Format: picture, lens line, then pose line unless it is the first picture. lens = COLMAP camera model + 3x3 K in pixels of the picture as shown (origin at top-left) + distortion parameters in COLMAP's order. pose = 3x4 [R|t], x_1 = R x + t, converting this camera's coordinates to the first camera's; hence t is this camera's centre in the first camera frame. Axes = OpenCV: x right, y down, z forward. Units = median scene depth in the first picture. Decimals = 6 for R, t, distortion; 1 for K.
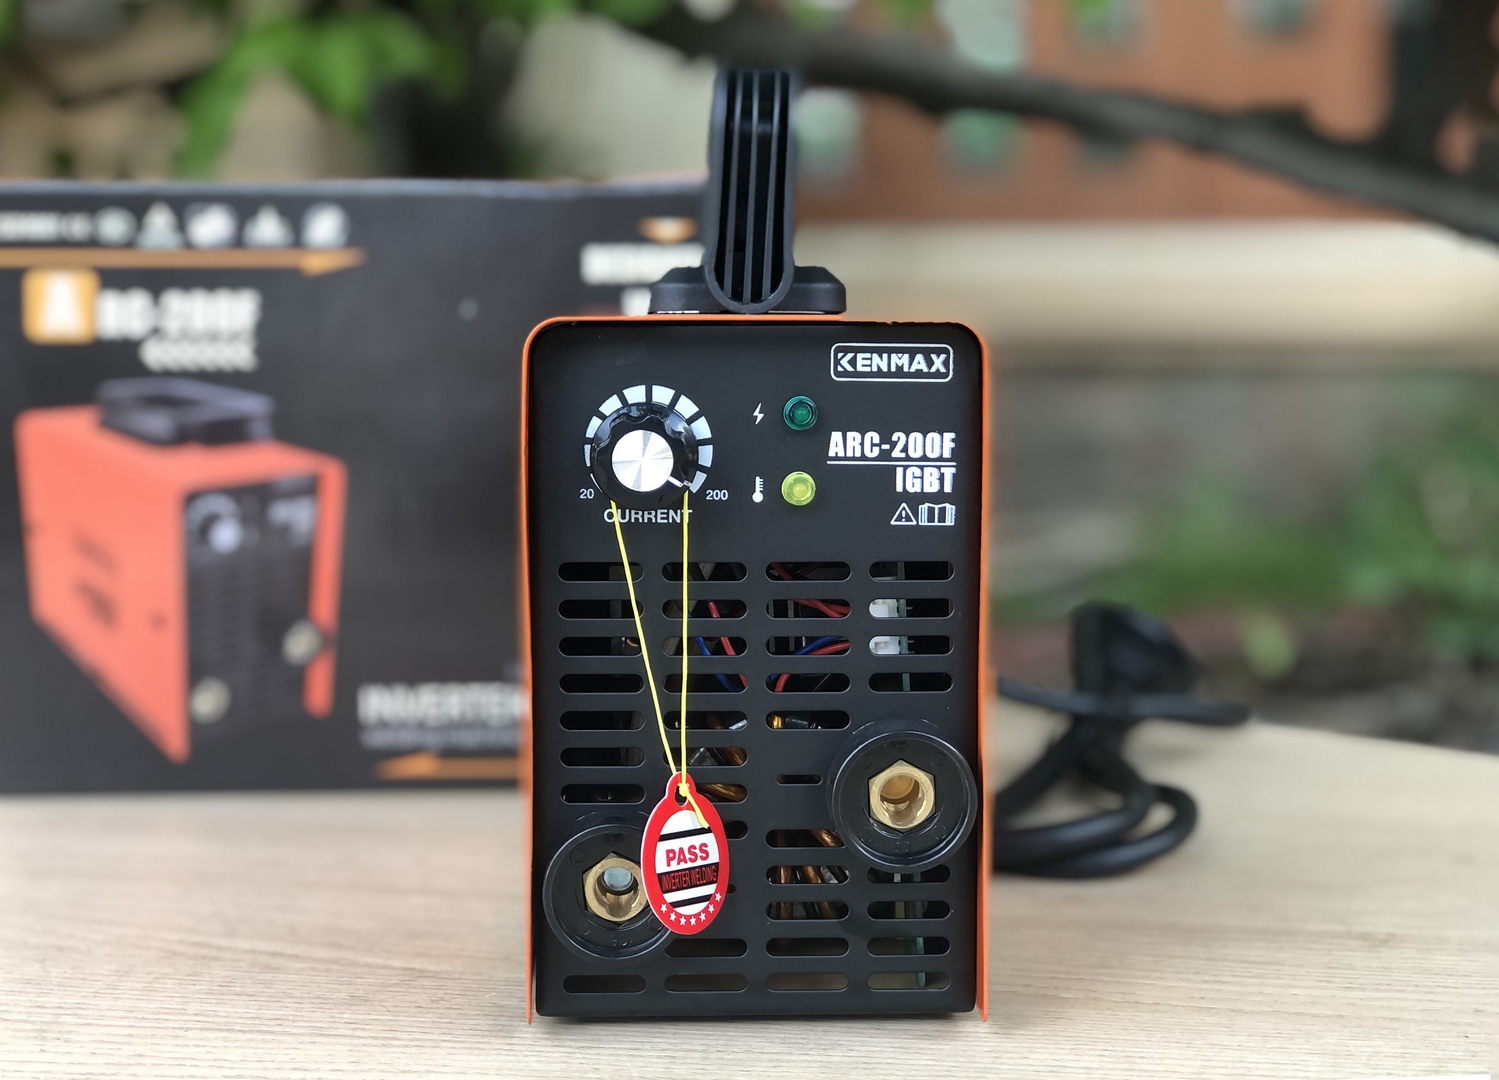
lens RADIAL K [[2423.8, 0, 749.5], [0, 2423.8, 540.0], [0, 0, 1]] dist [-0.004388, -0.075286]
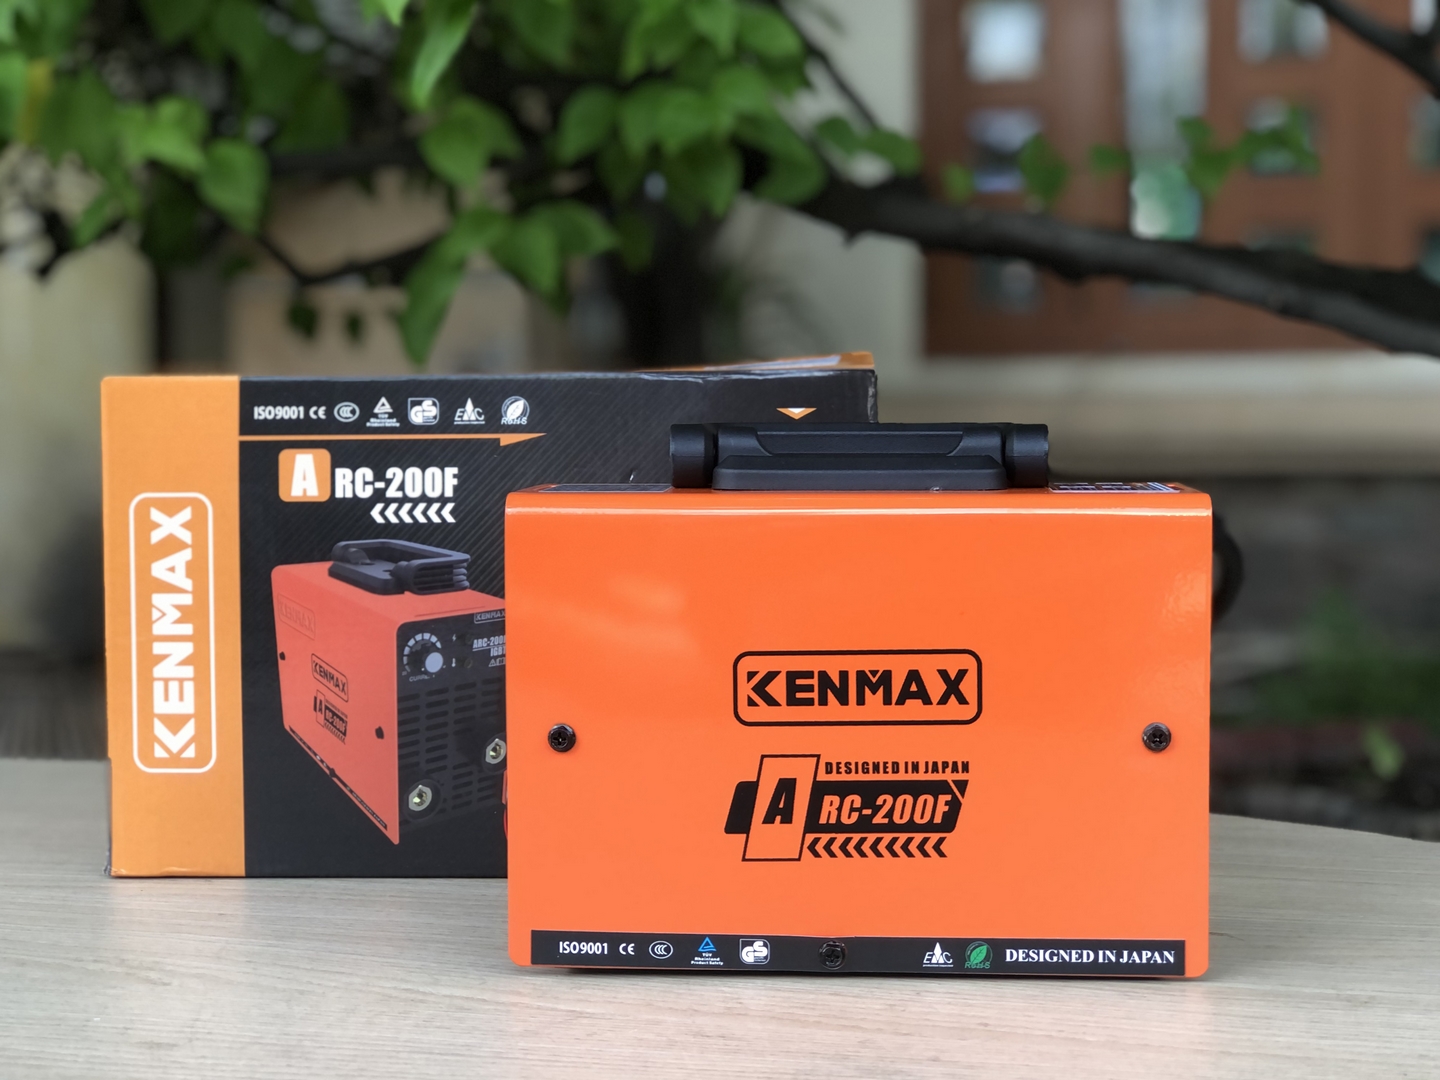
lens RADIAL K [[2429.5, 0, 720.0], [0, 2429.5, 540.0], [0, 0, 1]] dist [-0.023274, 0.031468]
pose [[0.994781, -0.003327, -0.101979, 0.065428], [-0.000982, 0.999110, -0.042177, -0.015018], [0.102028, 0.042057, 0.993892, -0.257325]]
